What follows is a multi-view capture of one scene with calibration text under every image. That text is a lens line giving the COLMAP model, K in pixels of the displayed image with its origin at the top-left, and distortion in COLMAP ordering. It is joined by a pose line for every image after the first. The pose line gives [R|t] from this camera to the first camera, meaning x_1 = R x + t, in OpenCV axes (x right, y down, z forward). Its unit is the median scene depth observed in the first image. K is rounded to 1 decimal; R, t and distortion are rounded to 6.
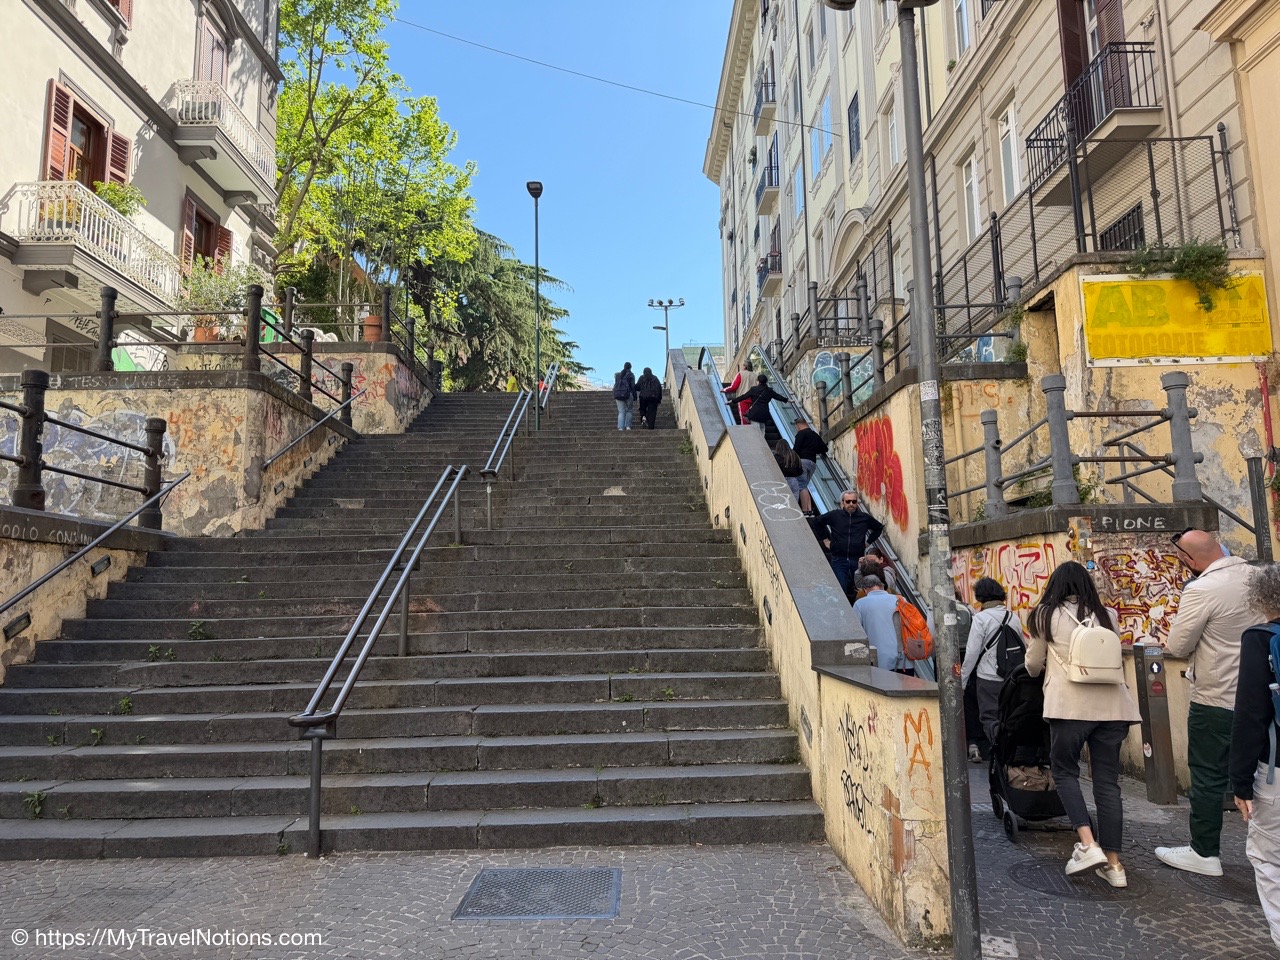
lens RADIAL K [[892.9, 0, 639.2], [0, 892.9, 477.8], [0, 0, 1]] dist [0.000419, -0.000041]
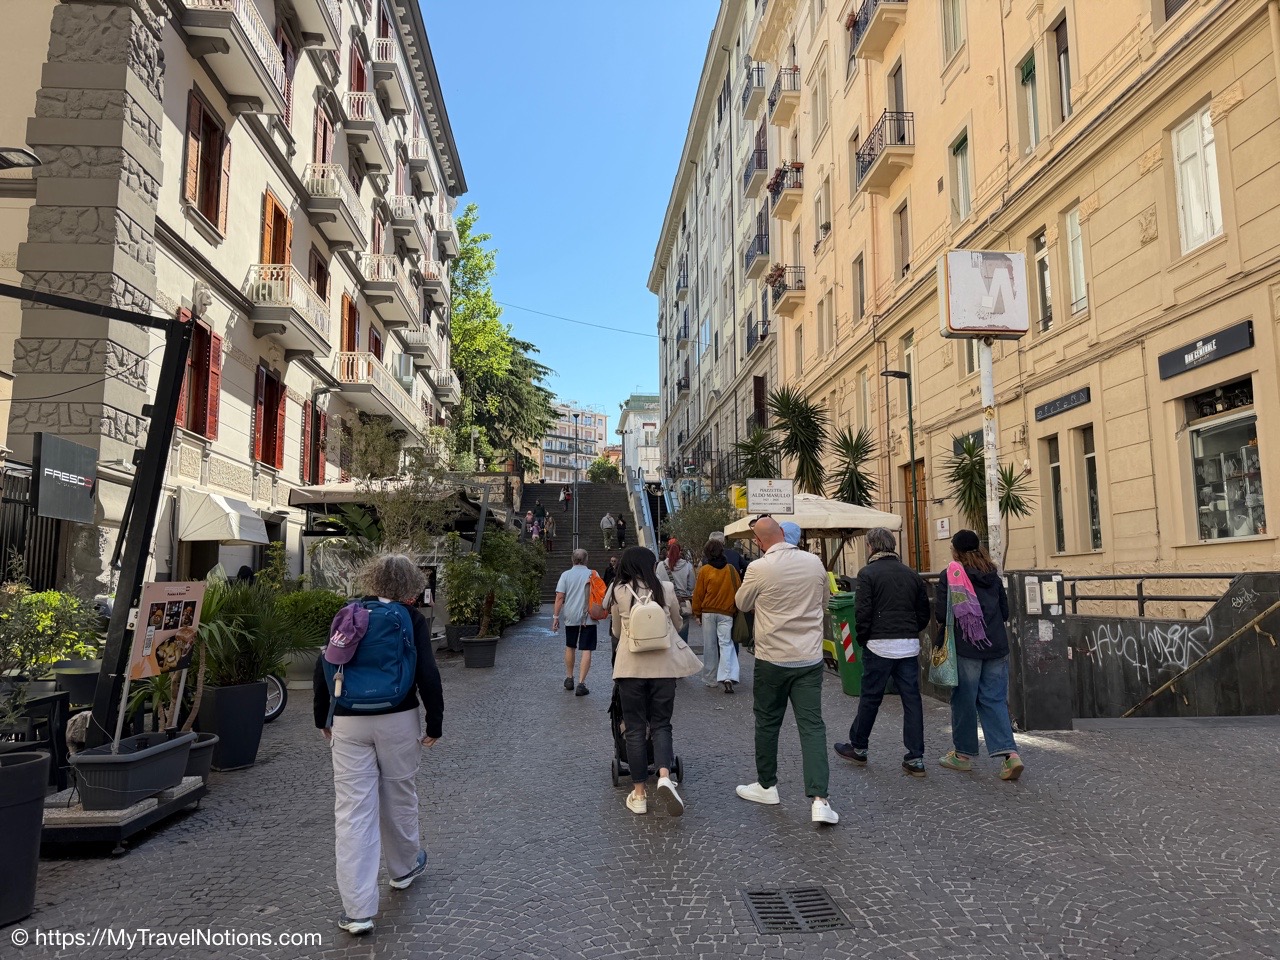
lens RADIAL K [[892.9, 0, 640.4], [0, 892.9, 481.4], [0, 0, 1]] dist [0.000419, -0.000041]
pose [[0.997920, 0.015062, 0.062682, -0.027775], [-0.015905, 0.999789, 0.012977, -0.050868], [-0.062474, -0.013947, 0.997949, -0.496394]]
